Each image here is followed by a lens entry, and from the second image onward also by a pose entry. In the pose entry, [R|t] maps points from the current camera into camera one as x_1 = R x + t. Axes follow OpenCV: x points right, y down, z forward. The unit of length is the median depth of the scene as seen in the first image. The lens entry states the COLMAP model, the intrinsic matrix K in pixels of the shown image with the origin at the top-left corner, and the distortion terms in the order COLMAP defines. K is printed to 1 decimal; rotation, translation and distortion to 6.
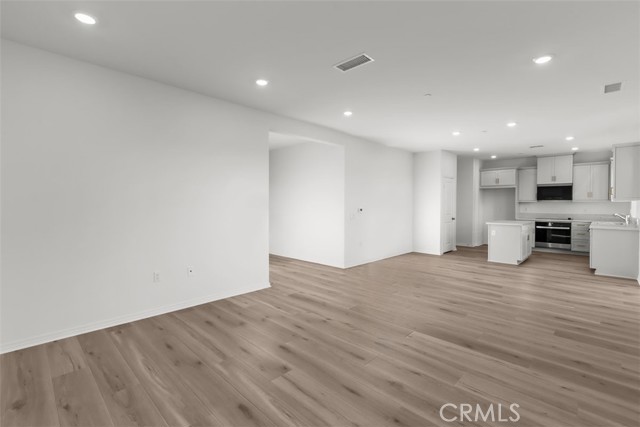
lens RADIAL K [[295.2, 0, 319.7], [0, 295.2, 209.7], [0, 0, 1]] dist [0.000048, 0.000018]
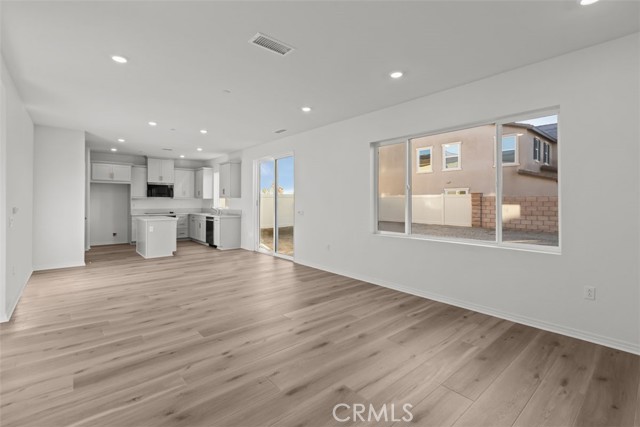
lens RADIAL K [[295.2, 0, 315.2], [0, 295.2, 200.8], [0, 0, 1]] dist [0.000048, 0.000018]
pose [[0.076152, 0.001780, 0.997095, -0.545451], [0.017711, 0.999838, -0.003137, -0.005764], [-0.996939, 0.017898, 0.076108, 0.557263]]
